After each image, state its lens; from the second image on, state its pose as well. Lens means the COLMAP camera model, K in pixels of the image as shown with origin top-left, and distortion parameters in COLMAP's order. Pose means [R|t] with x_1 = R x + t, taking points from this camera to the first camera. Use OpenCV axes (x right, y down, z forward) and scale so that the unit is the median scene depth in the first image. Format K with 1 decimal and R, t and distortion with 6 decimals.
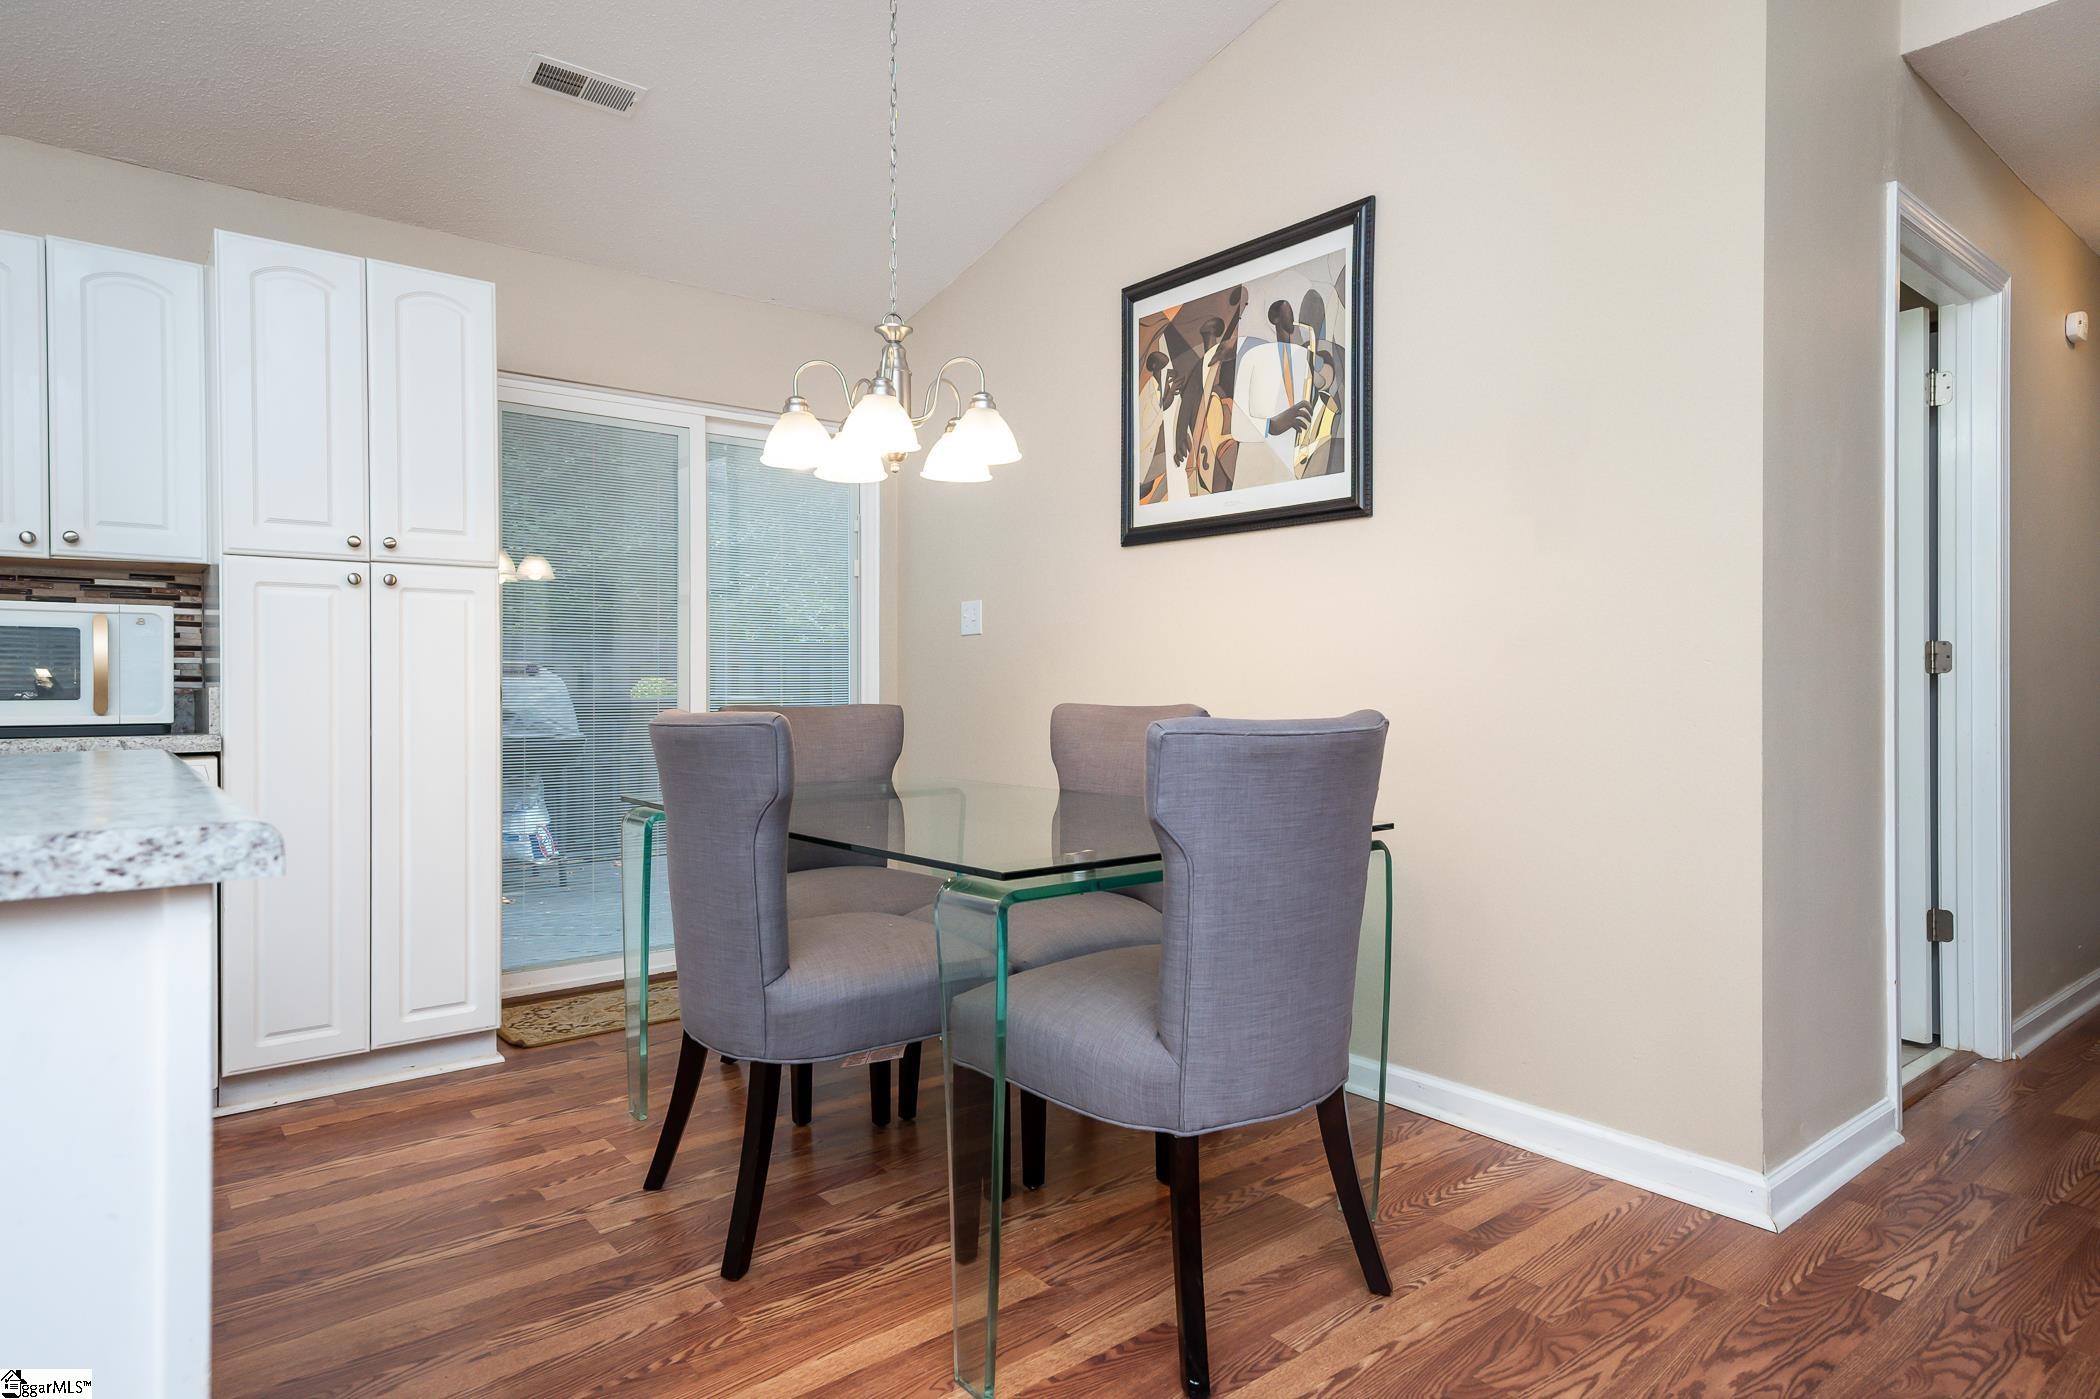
lens RADIAL K [[1202.4, 0, 1053.5], [0, 1202.4, 678.8], [0, 0, 1]] dist [0.032212, -0.001922]
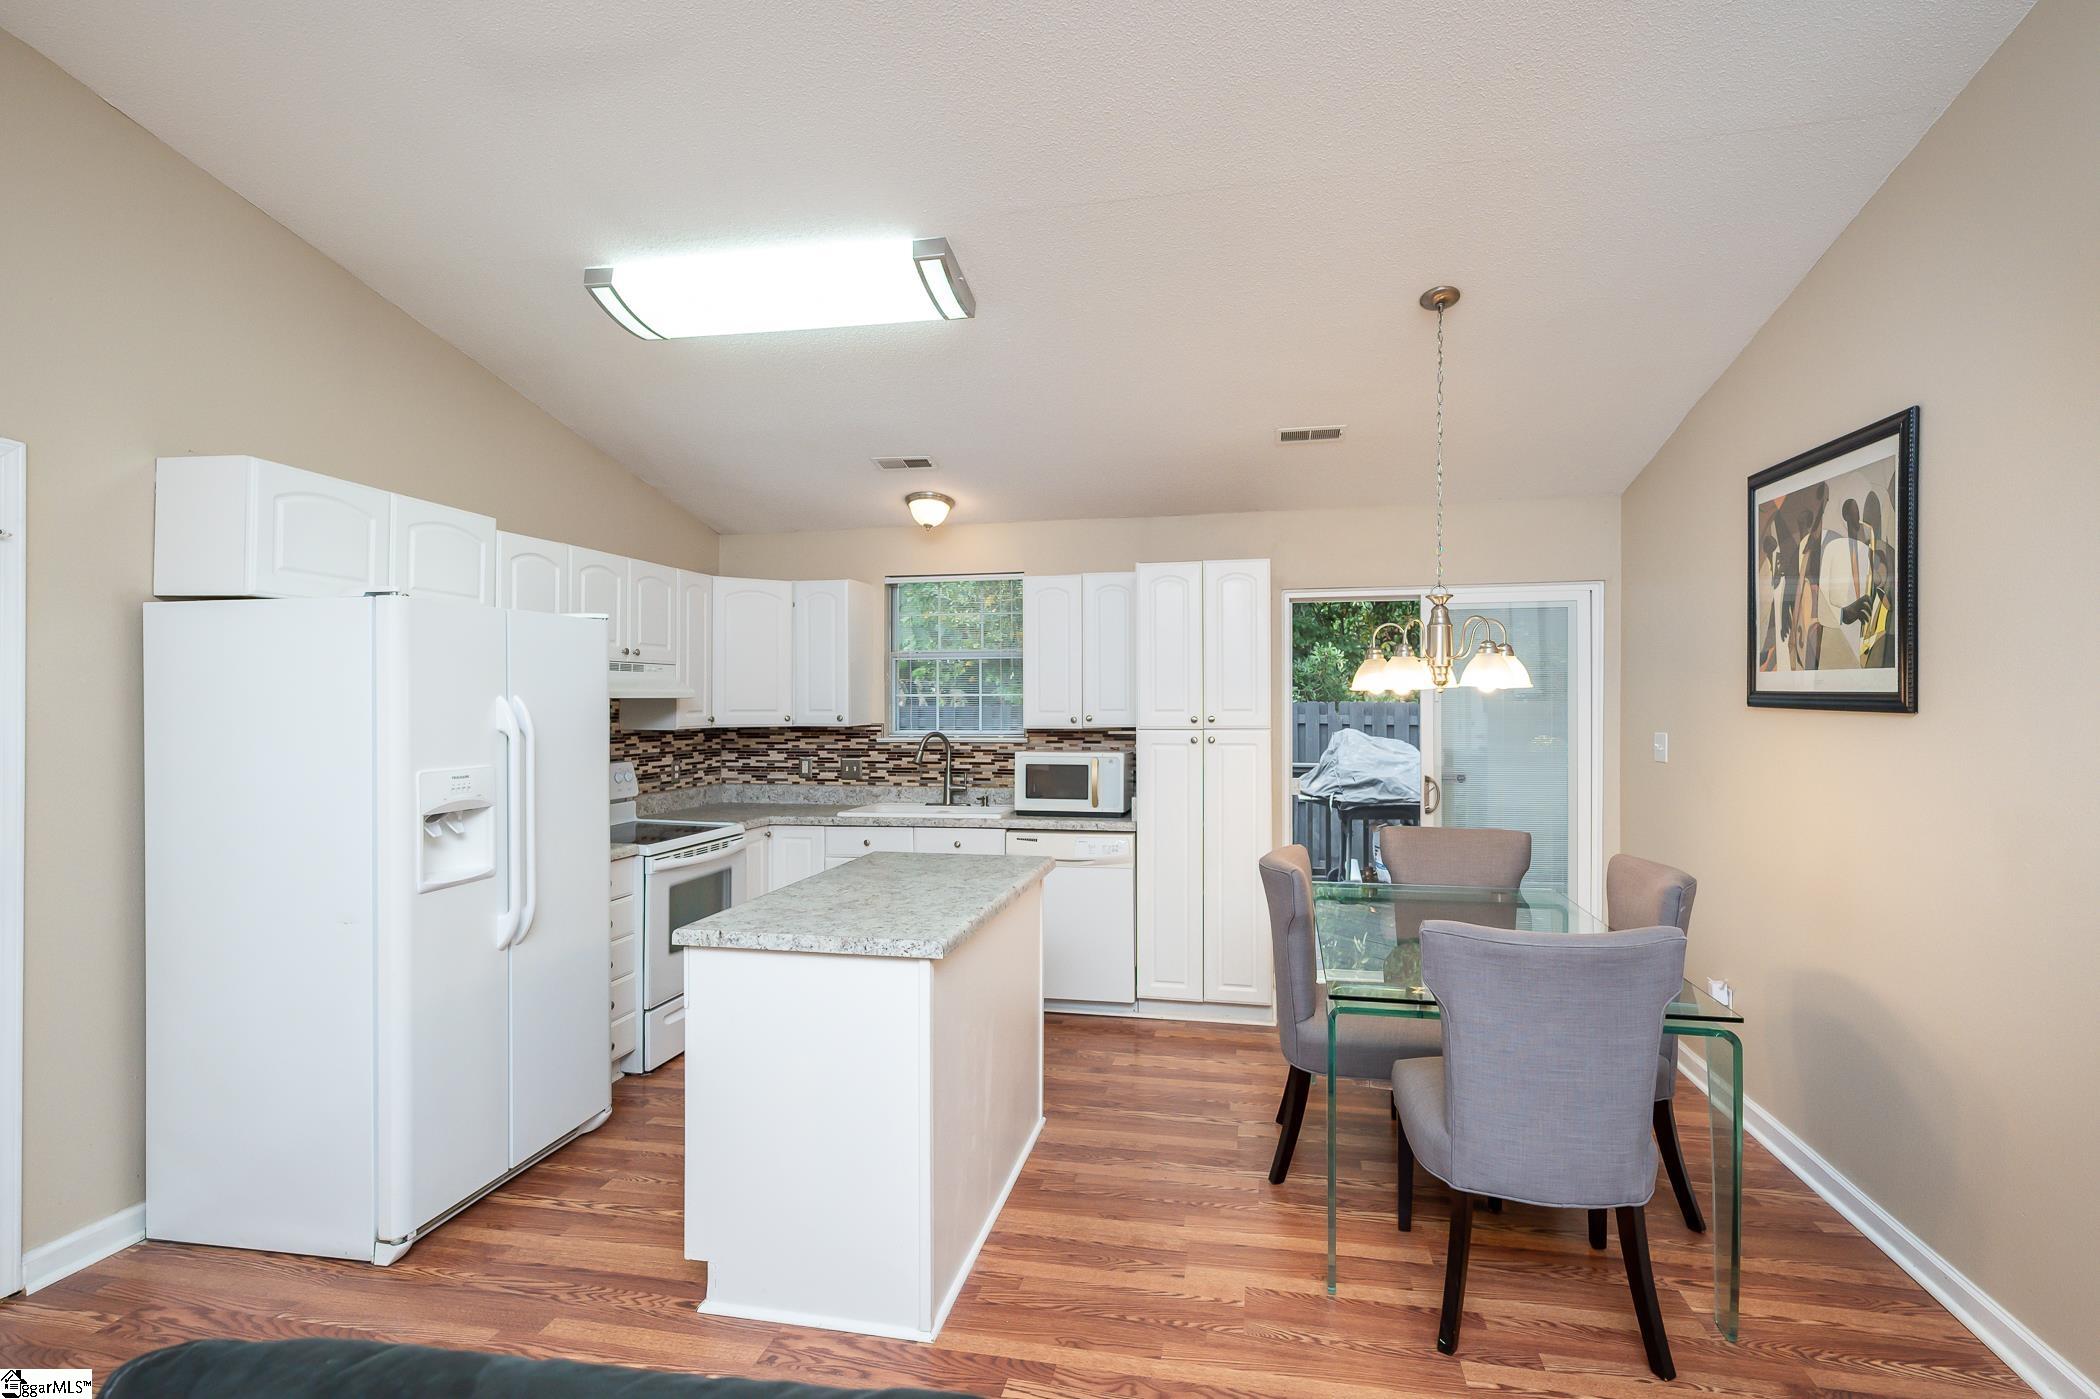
lens RADIAL K [[1007.1, 0, 1058.4], [0, 1007.1, 705.5], [0, 0, 1]] dist [0.004311, -0.000776]
pose [[0.641254, 0.006022, -0.767305, 0.434267], [0.004634, 0.999921, 0.011720, -0.147616], [0.767314, -0.011072, 0.641176, -0.114270]]
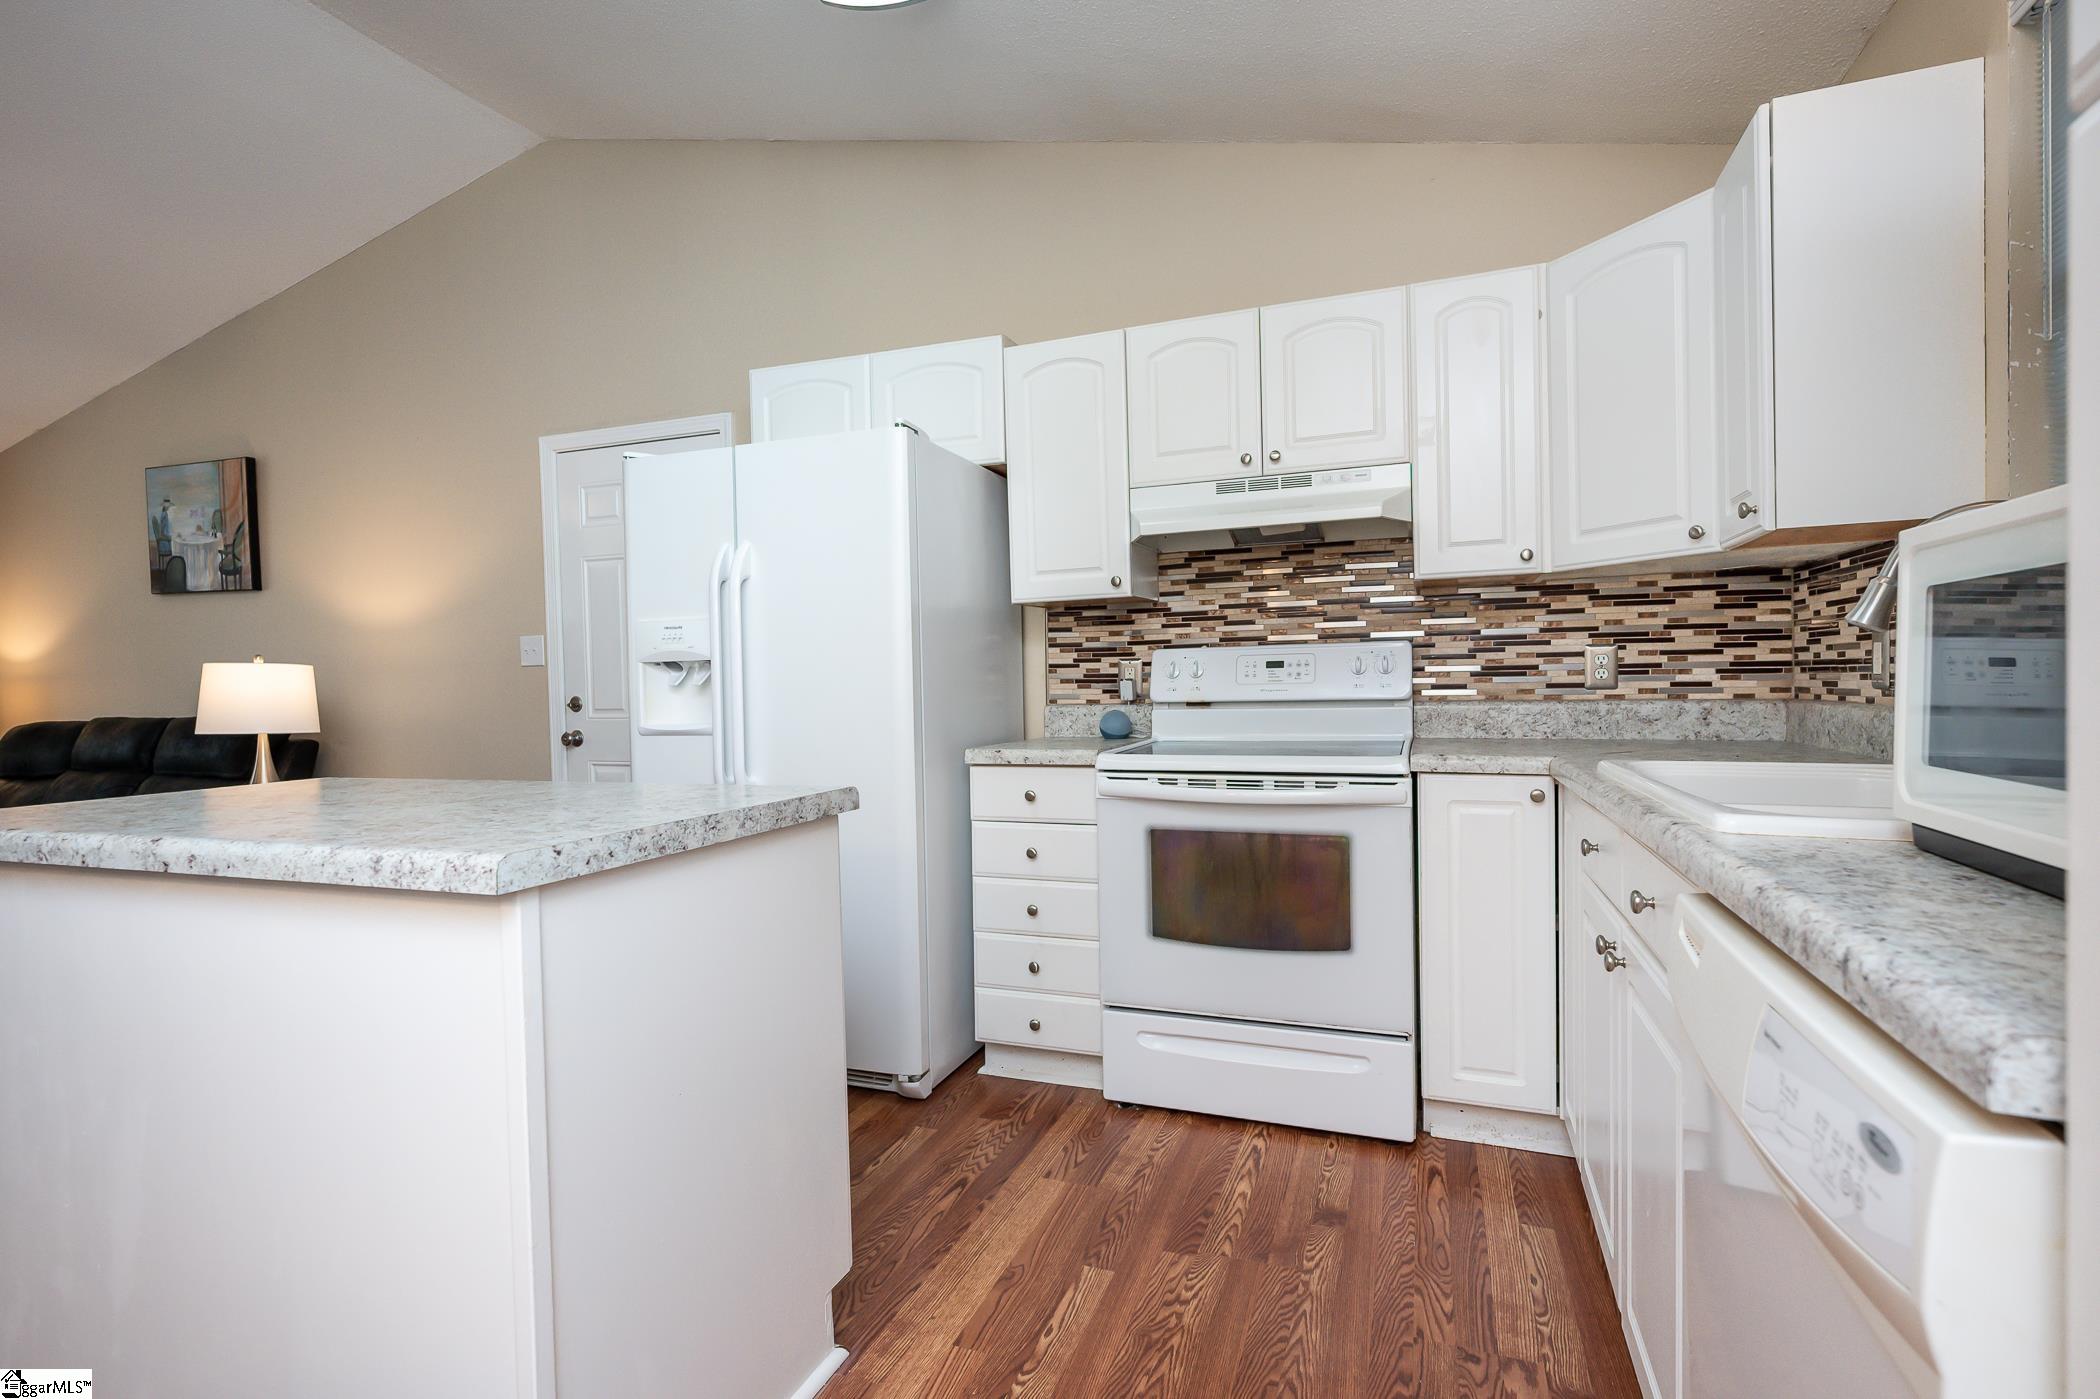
lens RADIAL K [[1007.1, 0, 1063.3], [0, 1007.1, 696.6], [0, 0, 1]] dist [0.004311, -0.000776]
pose [[-0.860190, 0.027835, -0.509213, -0.416737], [0.027050, 0.999594, 0.008946, -0.015115], [0.509255, -0.006079, -0.860594, 0.983150]]
